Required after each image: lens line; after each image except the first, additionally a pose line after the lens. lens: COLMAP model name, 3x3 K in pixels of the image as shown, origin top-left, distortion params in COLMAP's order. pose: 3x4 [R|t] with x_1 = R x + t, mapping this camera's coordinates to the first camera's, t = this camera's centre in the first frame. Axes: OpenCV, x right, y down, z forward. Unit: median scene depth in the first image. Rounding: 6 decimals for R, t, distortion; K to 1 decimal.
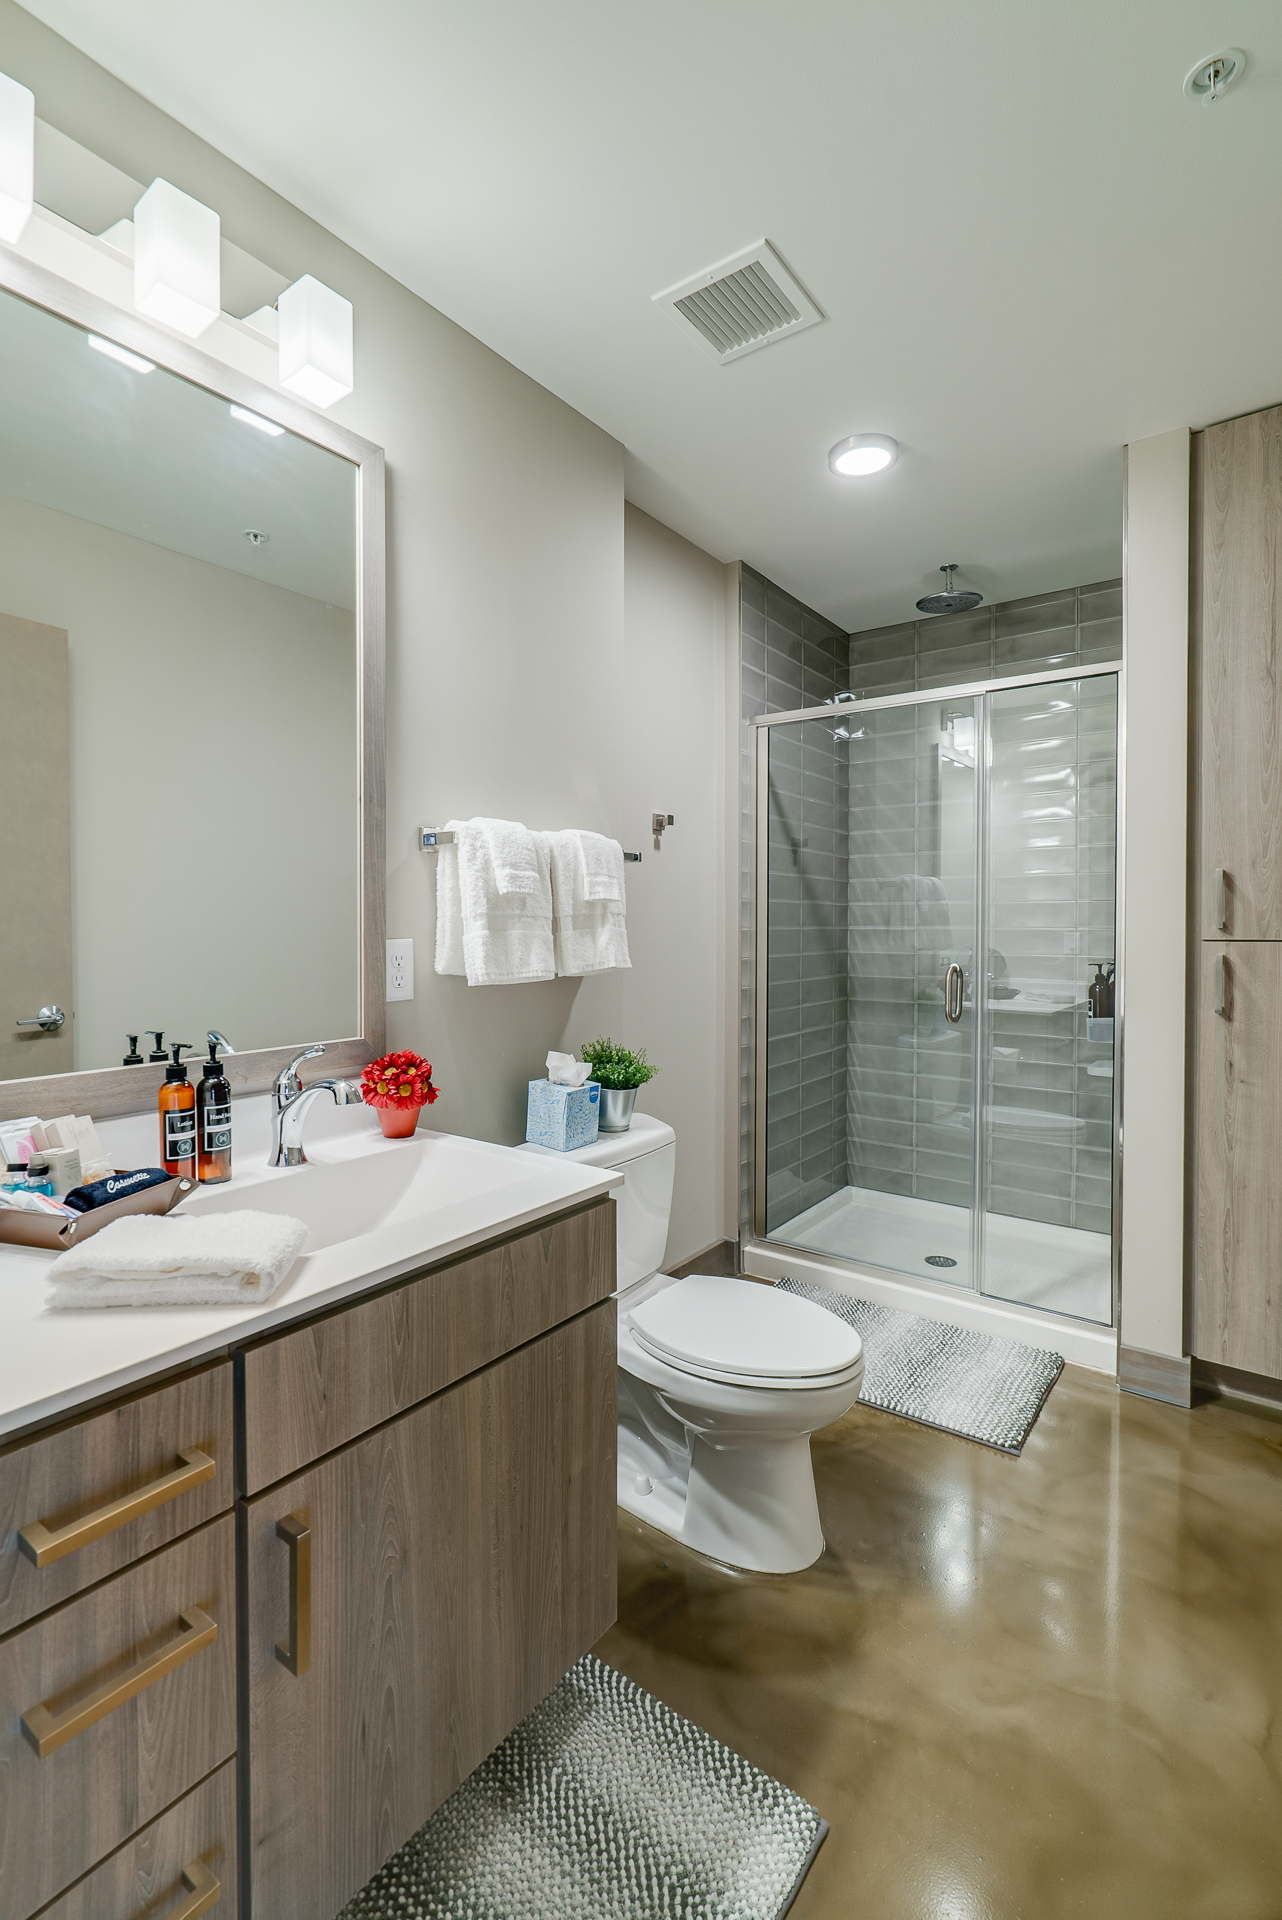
lens RADIAL K [[880.6, 0, 640.2], [0, 880.6, 933.8], [0, 0, 1]] dist [0.001069, 0.000387]
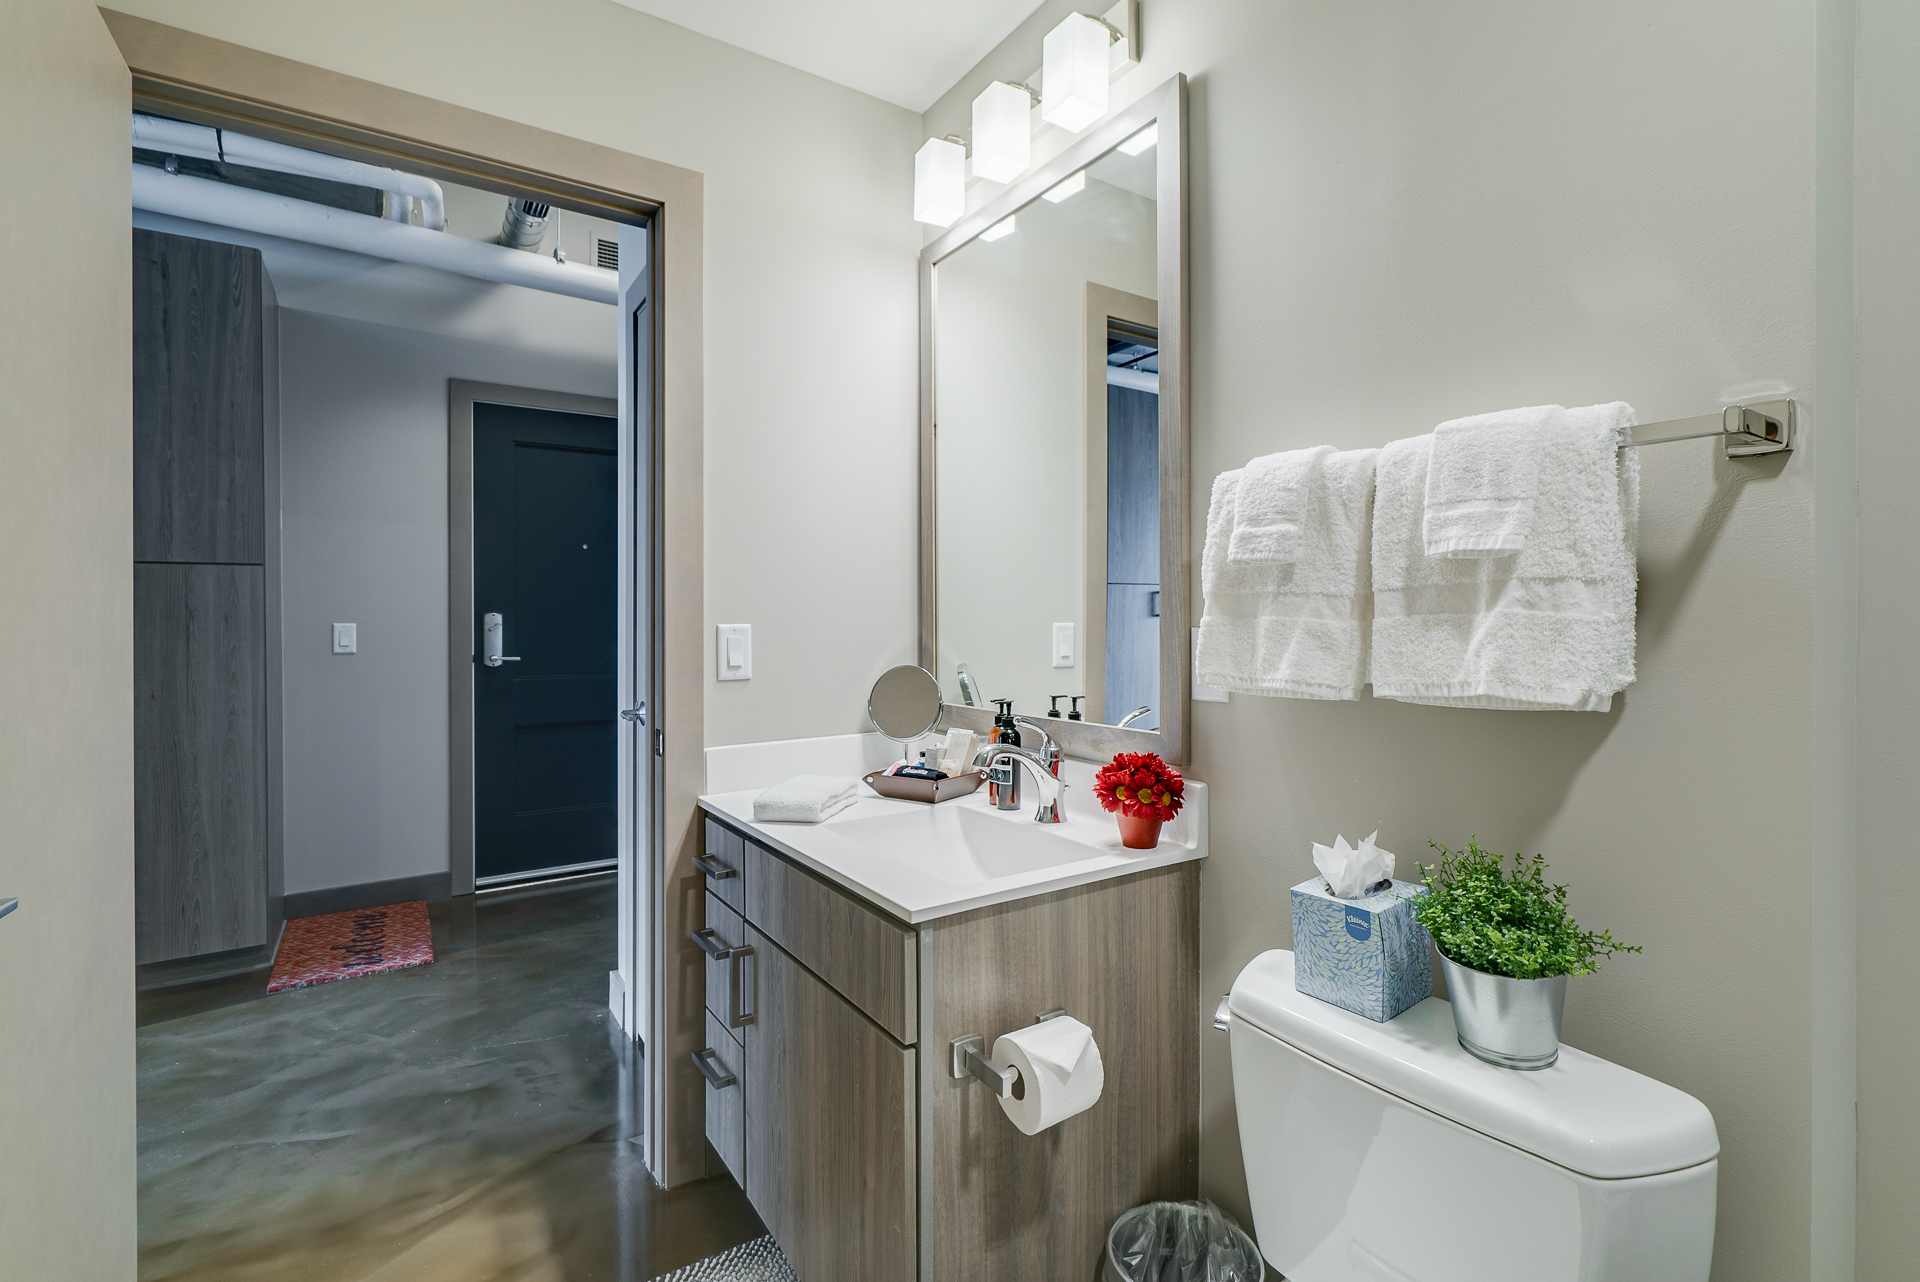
lens RADIAL K [[874.1, 0, 962.1], [0, 874.1, 622.1], [0, 0, 1]] dist [-0.000518, -0.000138]
pose [[-0.342214, -0.003691, -0.939615, 0.526043], [-0.011752, 0.999931, 0.000352, 0.002840], [0.939549, 0.011163, -0.342234, 0.947592]]
